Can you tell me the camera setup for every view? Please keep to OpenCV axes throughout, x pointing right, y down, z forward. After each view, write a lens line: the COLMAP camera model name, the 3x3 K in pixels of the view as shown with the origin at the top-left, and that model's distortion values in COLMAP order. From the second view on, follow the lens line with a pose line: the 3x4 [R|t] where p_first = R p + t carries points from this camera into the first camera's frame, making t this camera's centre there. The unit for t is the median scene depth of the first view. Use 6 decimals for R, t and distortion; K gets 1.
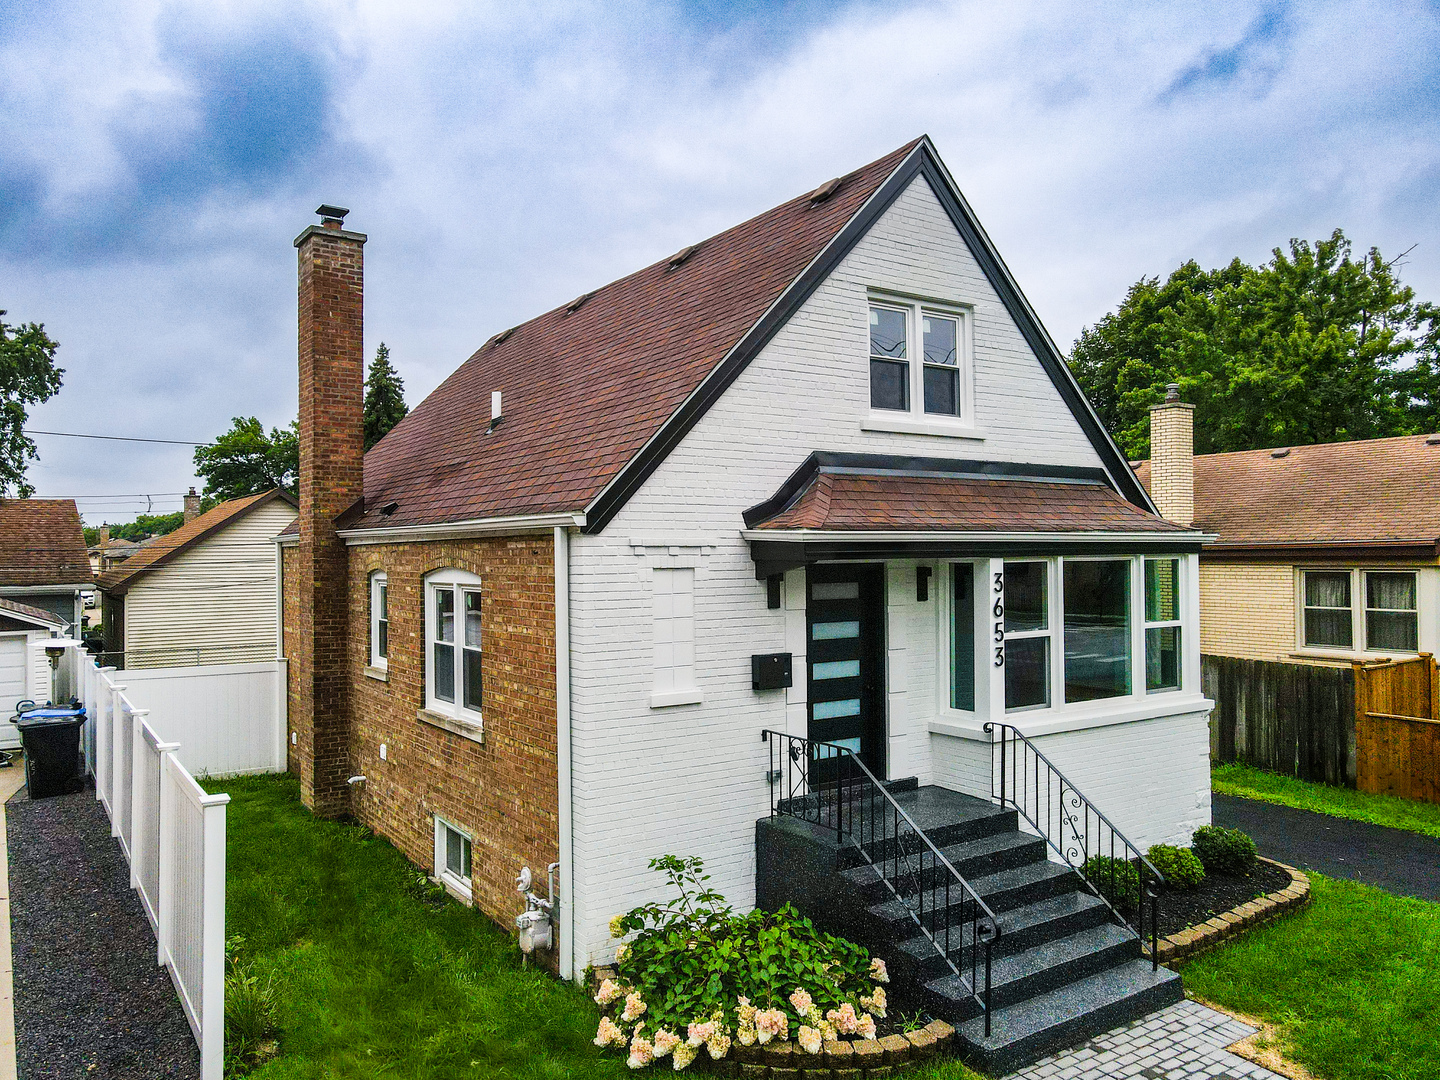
lens RADIAL K [[1057.3, 0, 714.4], [0, 1057.3, 541.8], [0, 0, 1]] dist [0.015015, 0.009507]
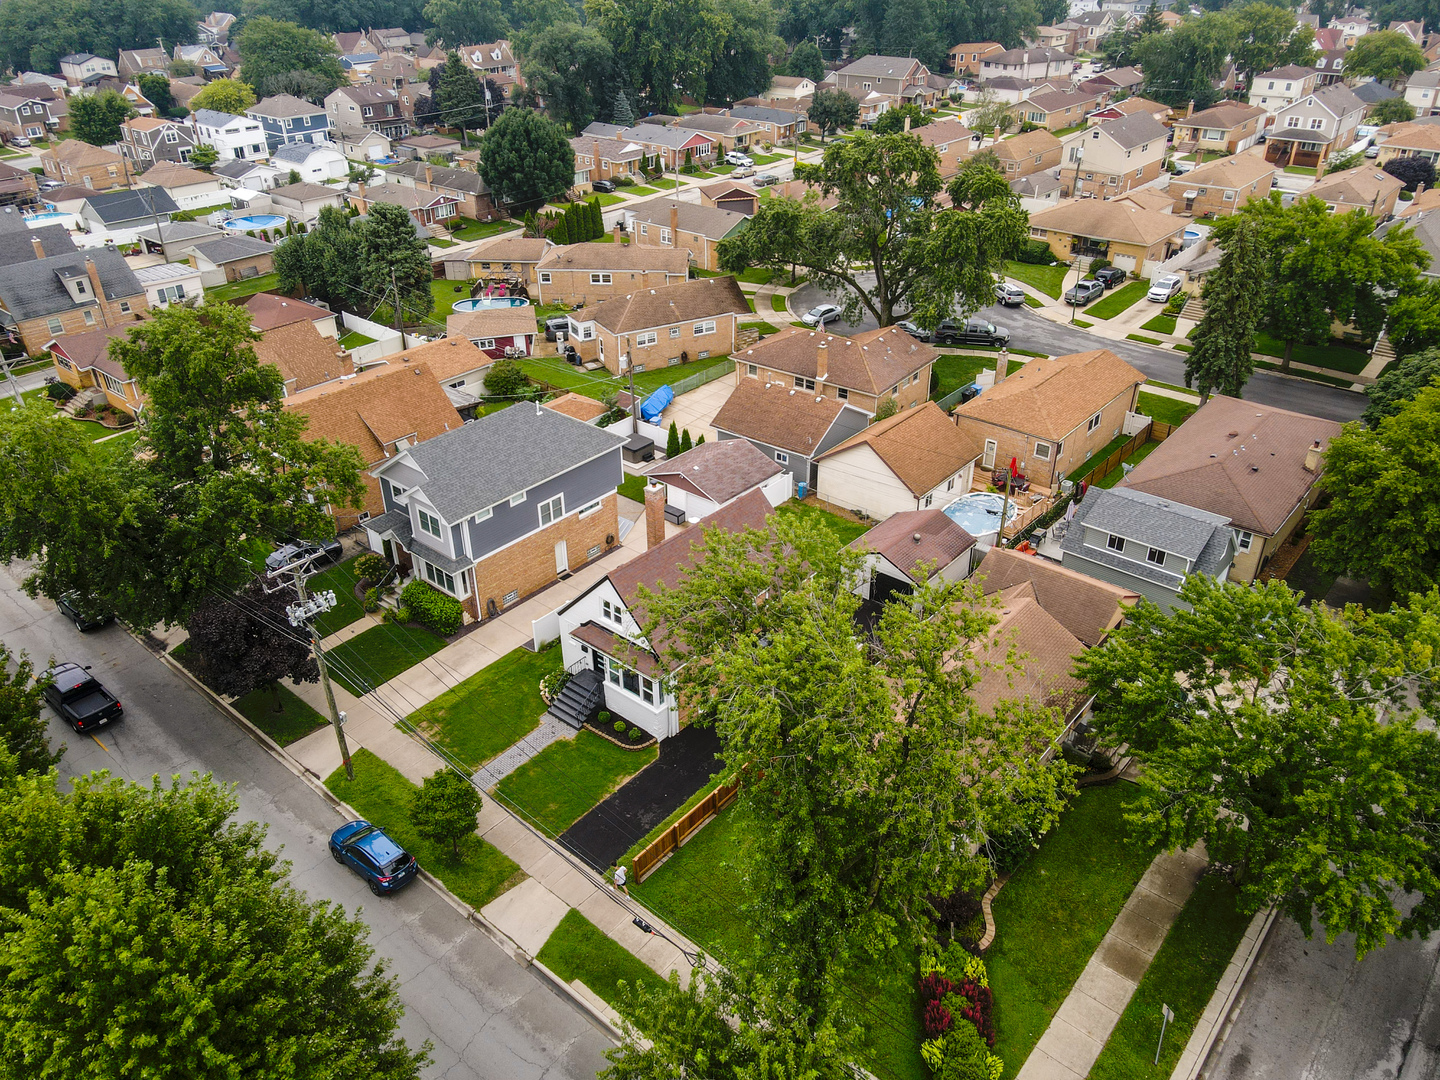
lens RADIAL K [[1057.3, 0, 714.4], [0, 1057.3, 541.8], [0, 0, 1]] dist [0.015015, 0.009507]
pose [[0.273042, 0.495668, -0.824476, 4.120112], [0.014842, 0.854770, 0.518795, -2.930305], [0.961888, -0.153890, 0.226031, 0.435029]]
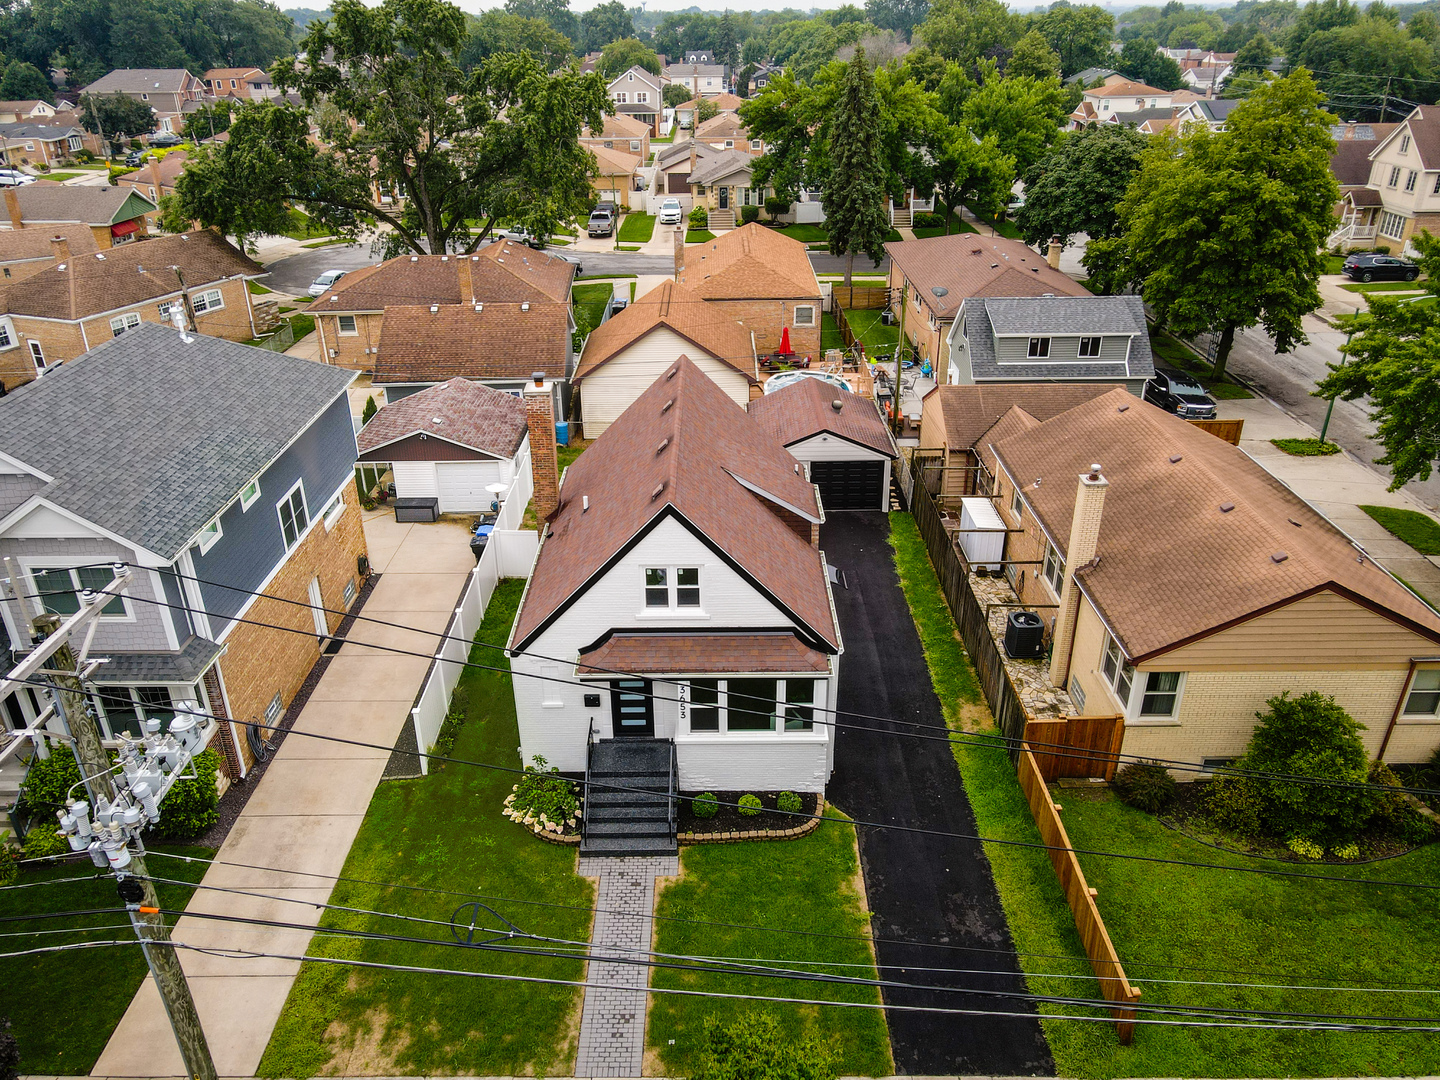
lens RADIAL K [[1057.3, 0, 714.4], [0, 1057.3, 541.8], [0, 0, 1]] dist [0.015015, 0.009507]
pose [[0.831005, 0.249183, -0.497331, 1.401217], [0.006746, 0.889475, 0.456934, -1.323893], [0.556224, -0.383069, 0.737478, -0.597640]]
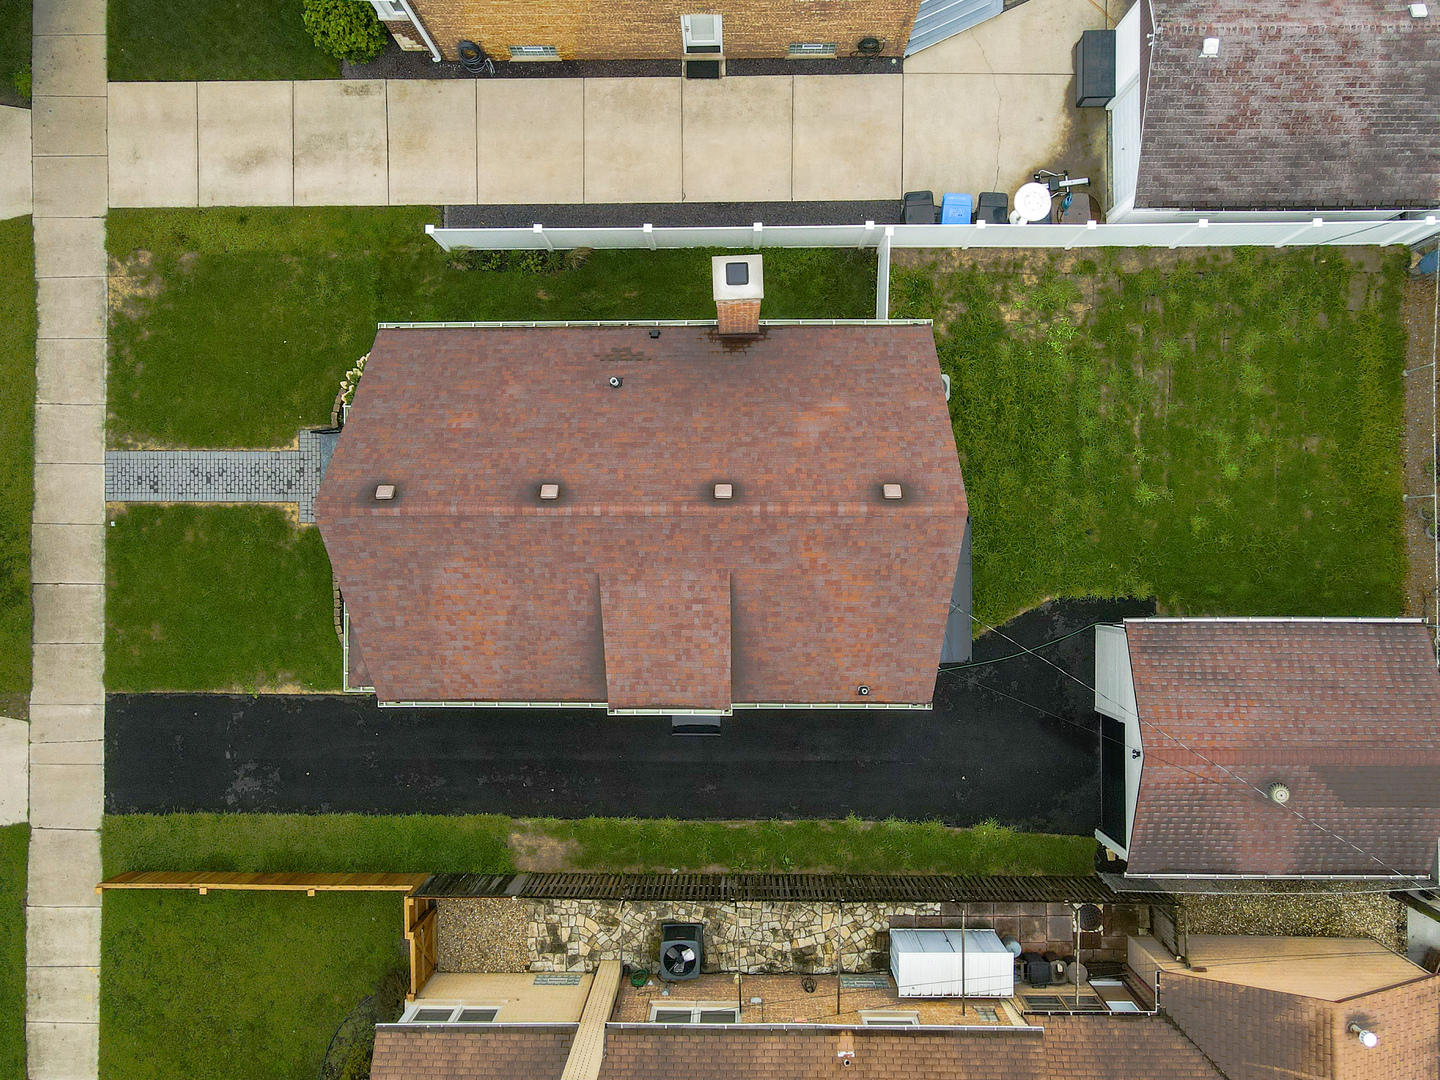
lens RADIAL K [[1146.2, 0, 720.0], [0, 1146.2, 540.0], [0, 0, 1]] dist [0.012254, 0.008053]
pose [[-0.555885, 0.830946, 0.022806, -0.179773], [0.034719, -0.004202, 0.999388, -2.267574], [0.830534, 0.556337, -0.026514, 1.655003]]
